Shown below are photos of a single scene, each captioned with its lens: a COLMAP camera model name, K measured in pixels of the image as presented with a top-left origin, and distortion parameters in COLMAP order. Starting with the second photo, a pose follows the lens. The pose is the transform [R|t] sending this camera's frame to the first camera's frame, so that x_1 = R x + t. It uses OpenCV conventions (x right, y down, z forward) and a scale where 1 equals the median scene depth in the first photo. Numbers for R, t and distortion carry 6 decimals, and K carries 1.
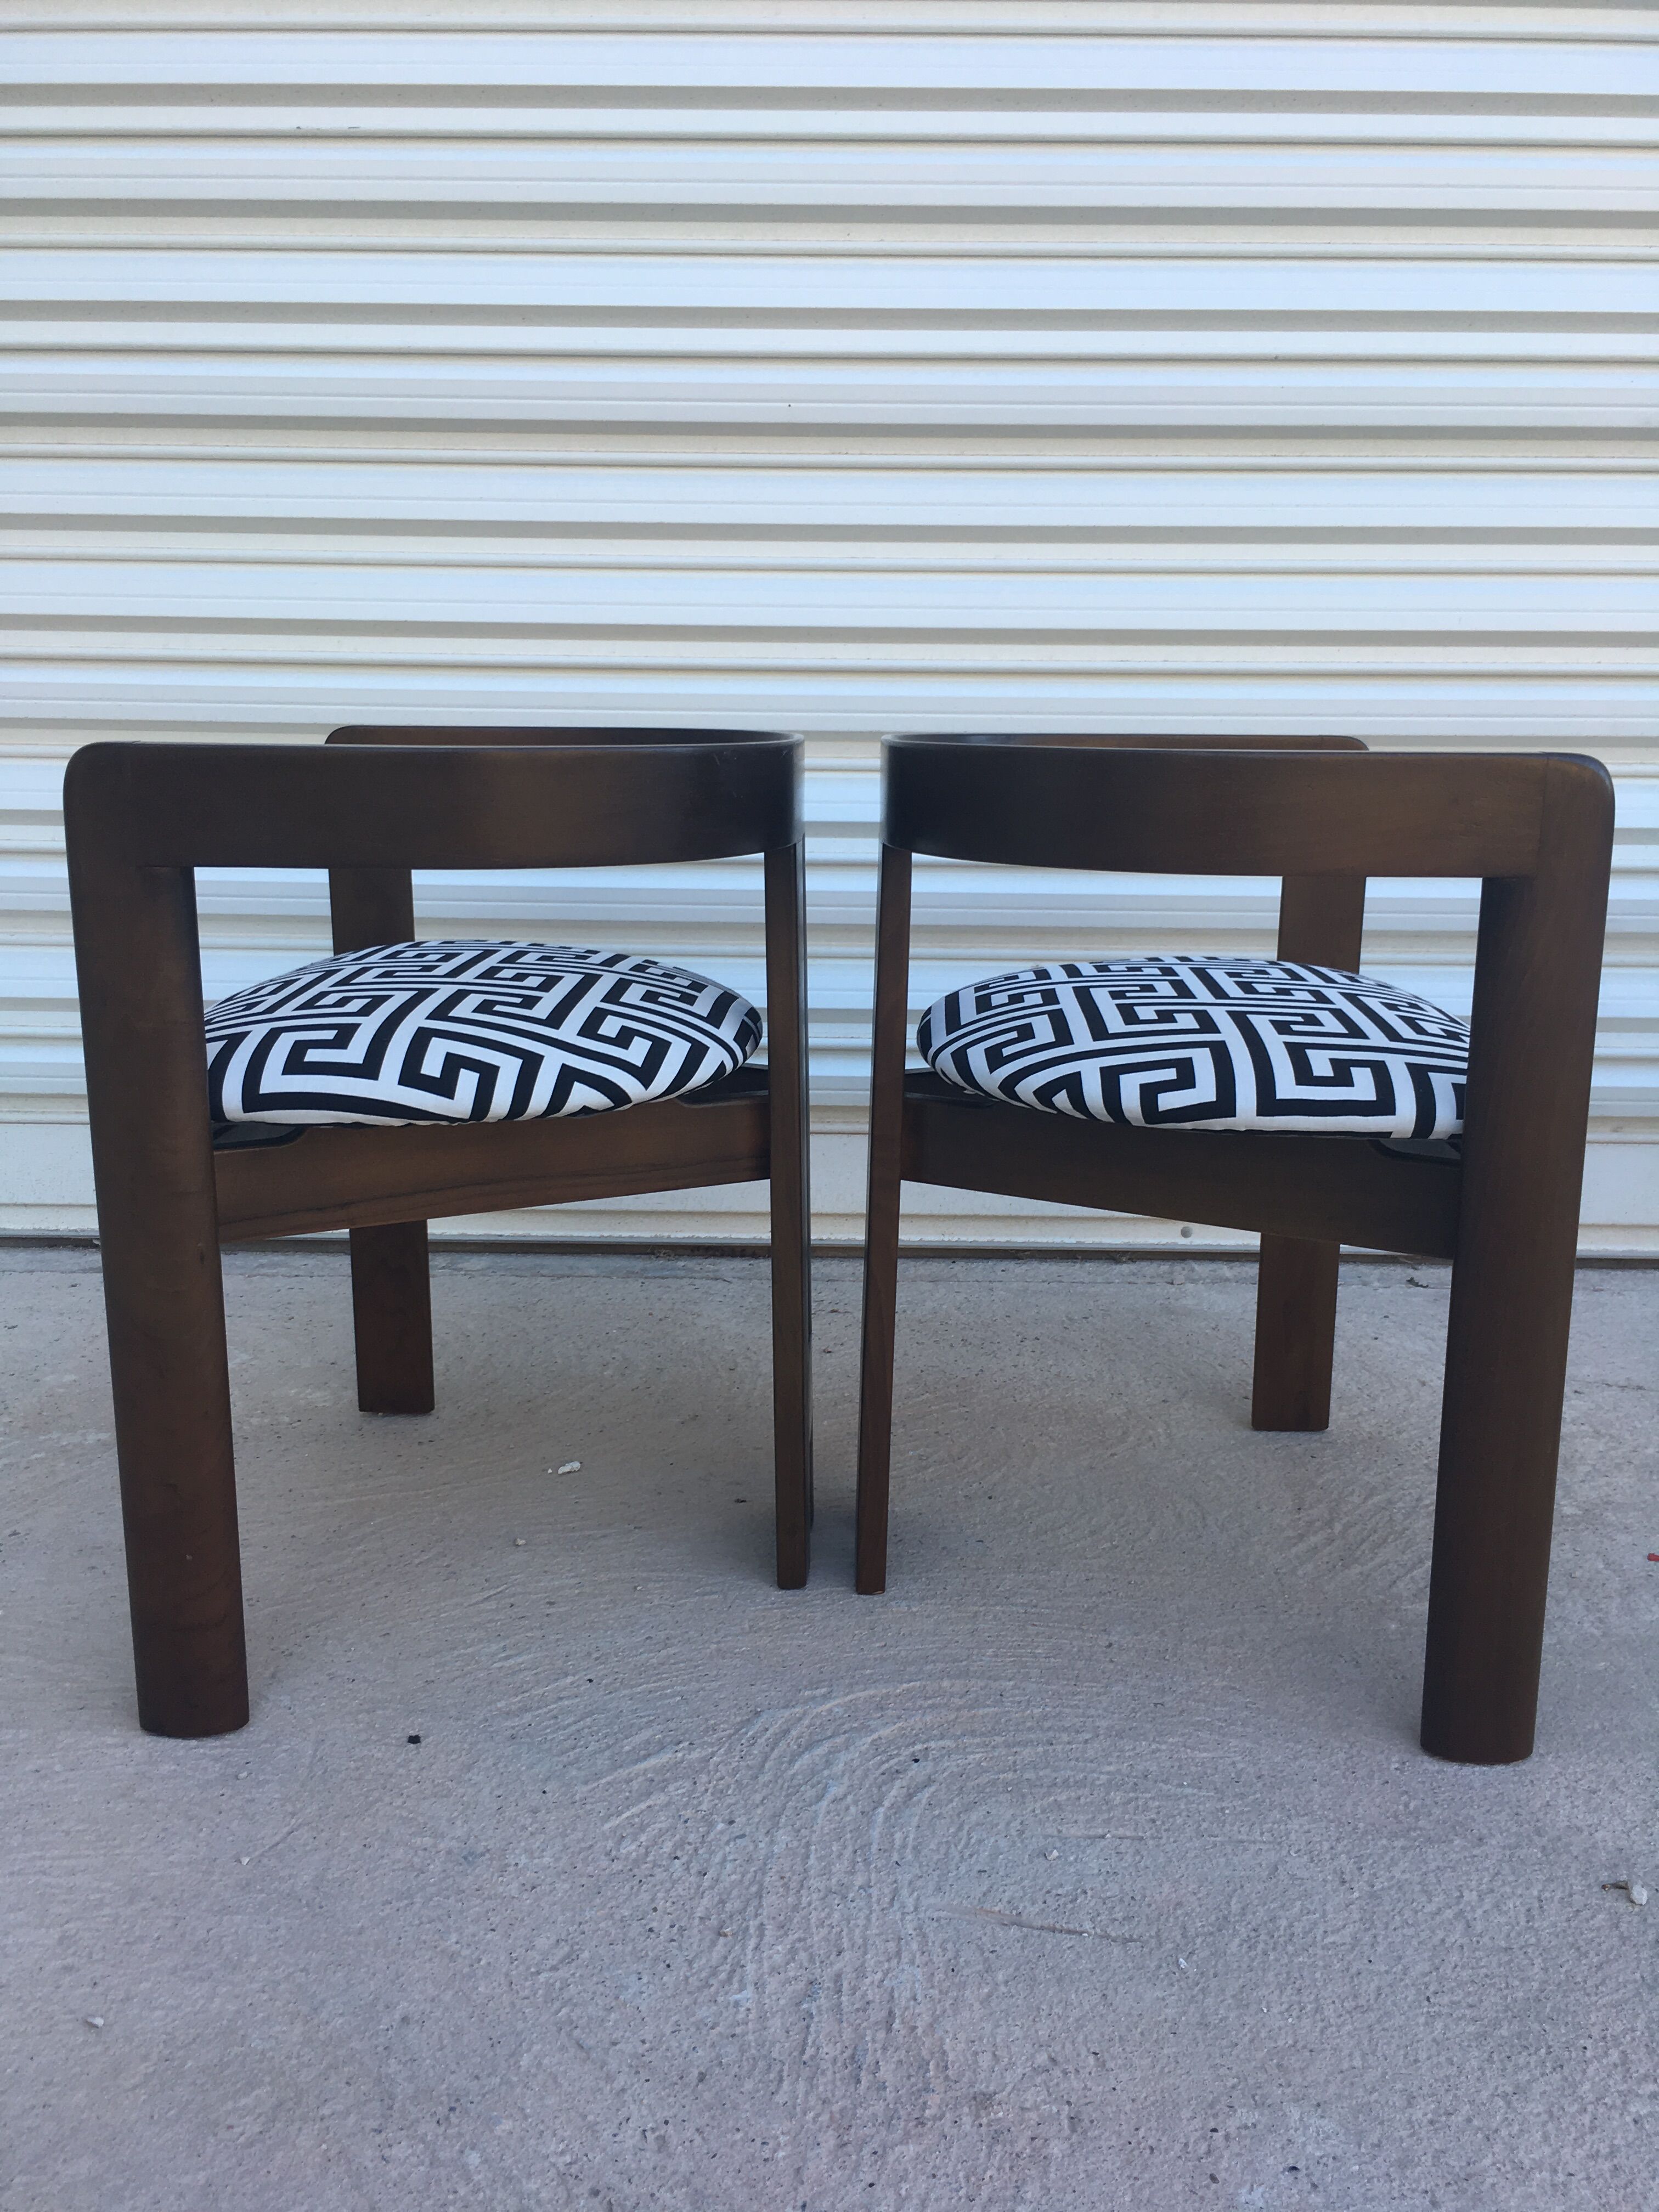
lens RADIAL K [[1945.1, 0, 829.5], [0, 1945.1, 1106.0], [0, 0, 1]] dist [0.065620, -0.089946]
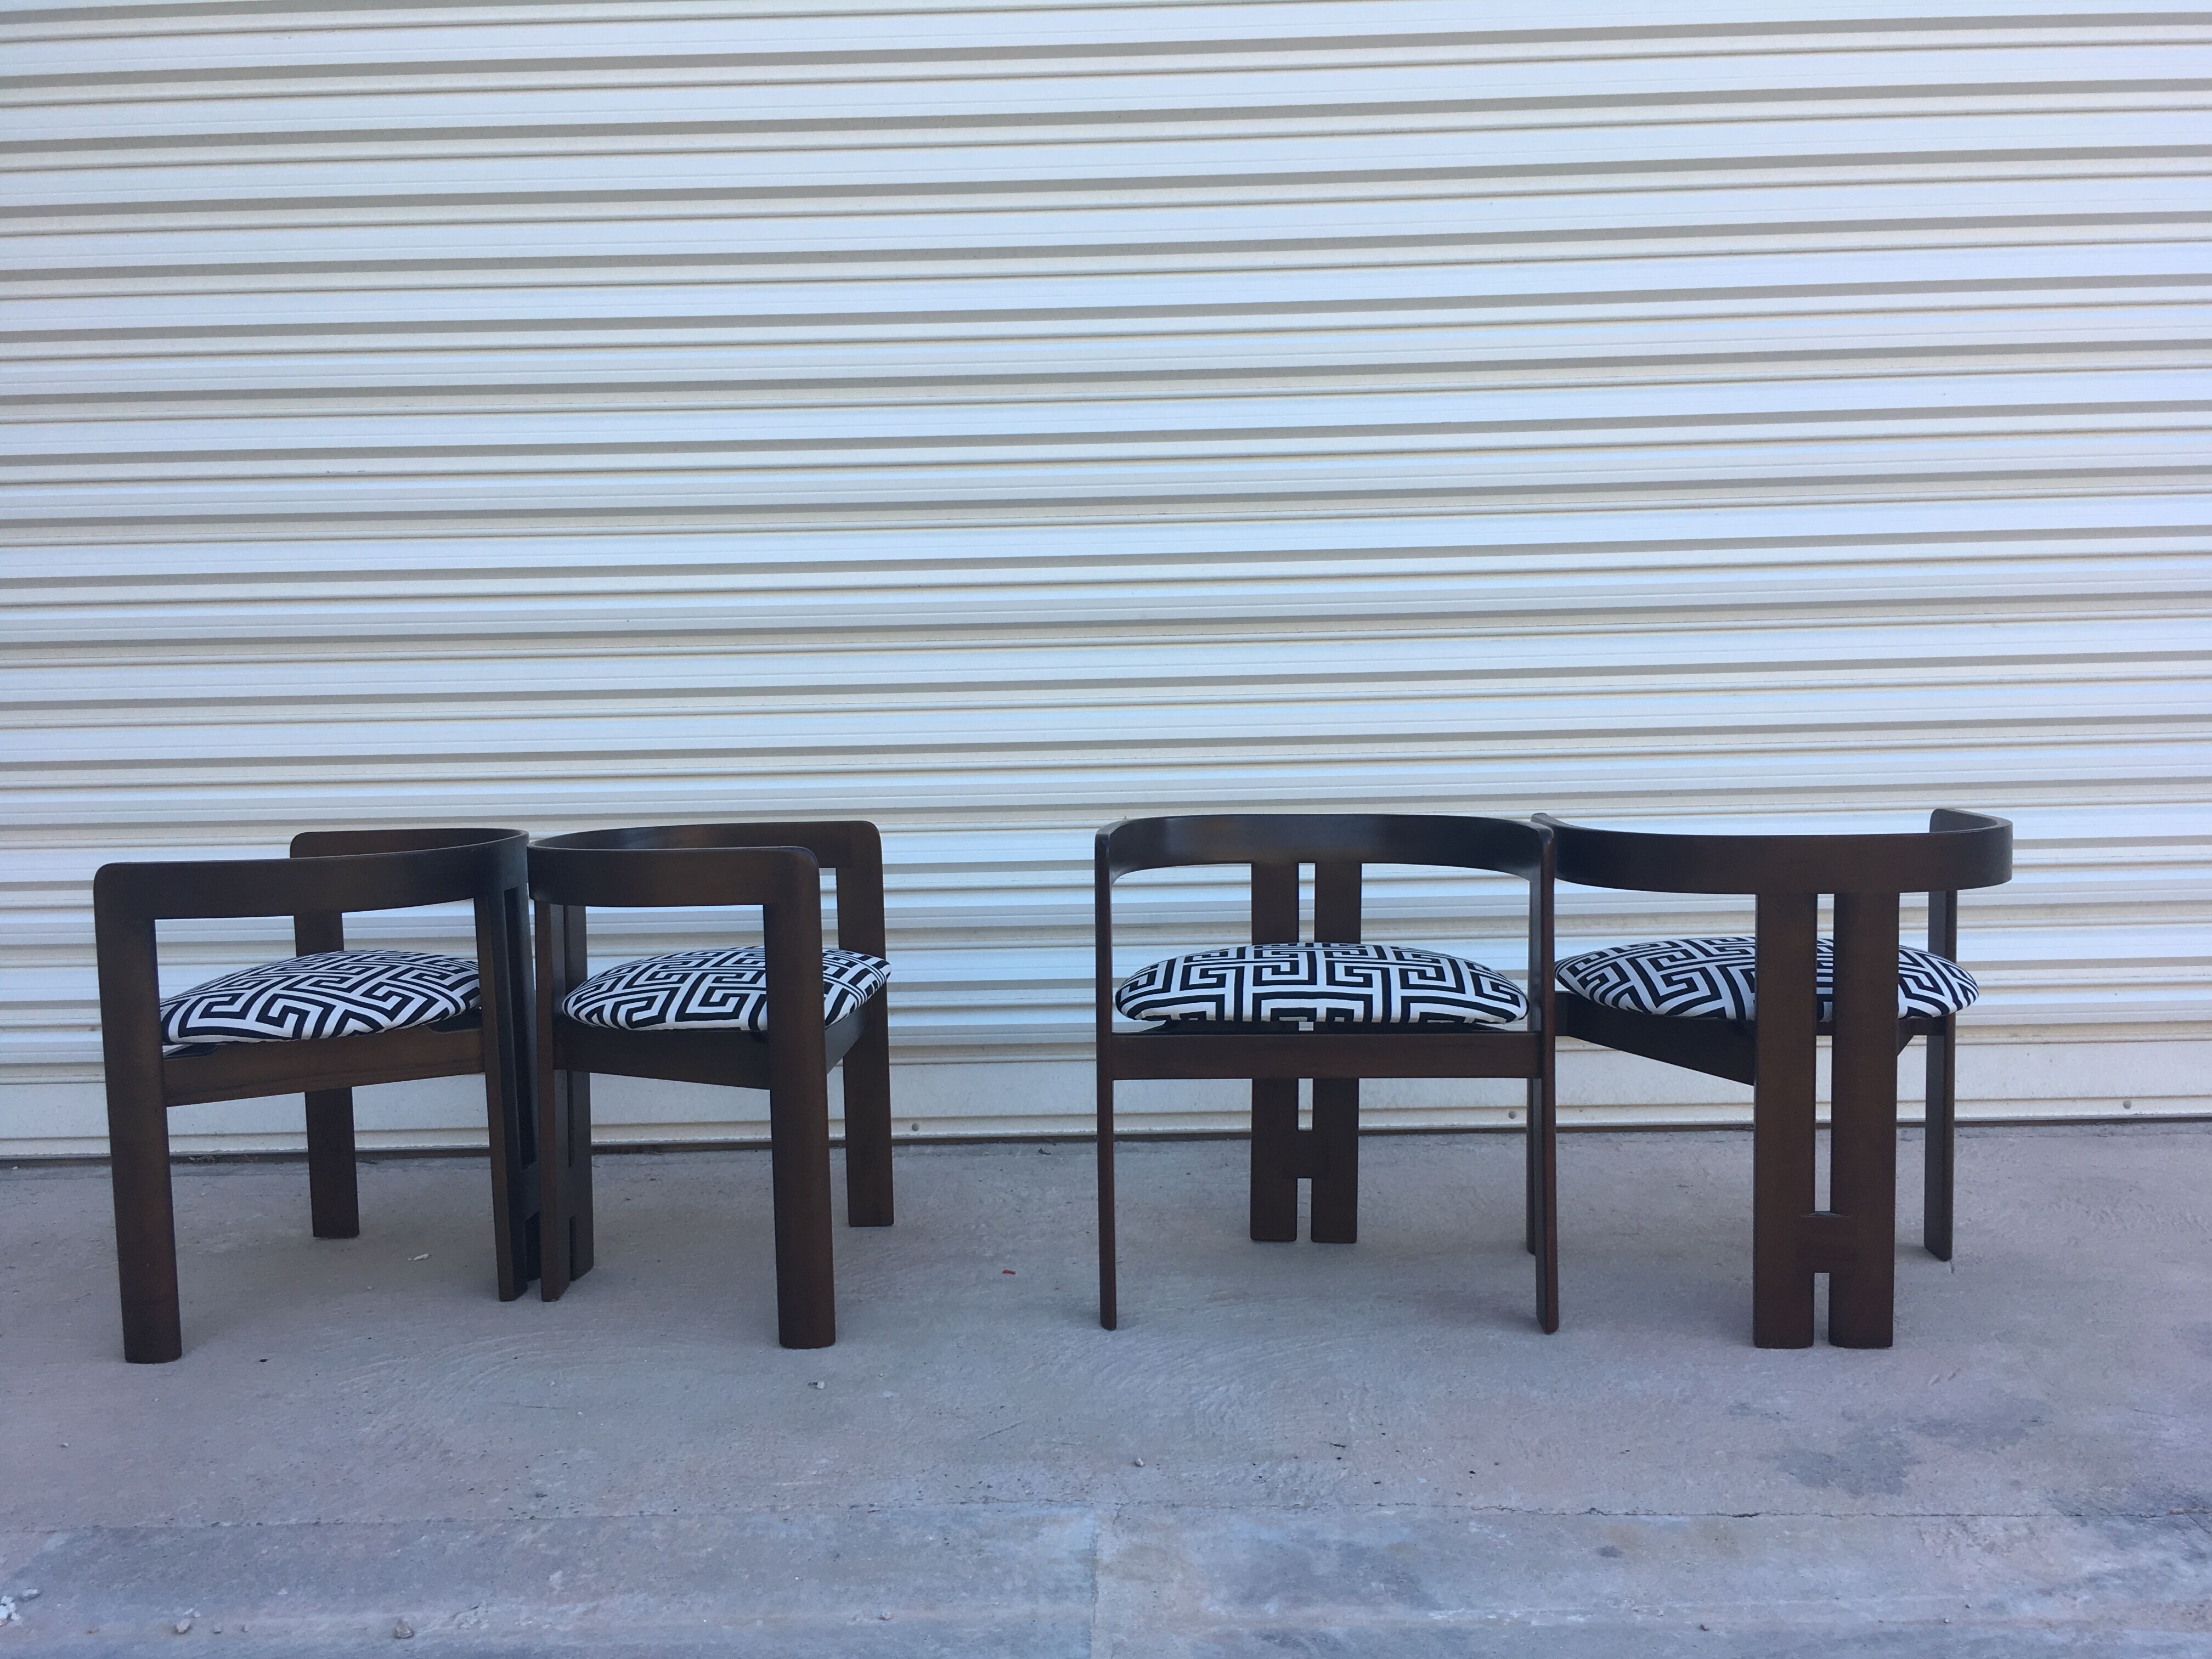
lens RADIAL K [[1945.1, 0, 1114.7], [0, 1945.1, 833.3], [0, 0, 1]] dist [0.065620, -0.089946]
pose [[0.999430, -0.033369, -0.005172, 0.631720], [0.032279, 0.989079, -0.143805, 0.108117], [0.009915, 0.143556, 0.989593, -0.955671]]
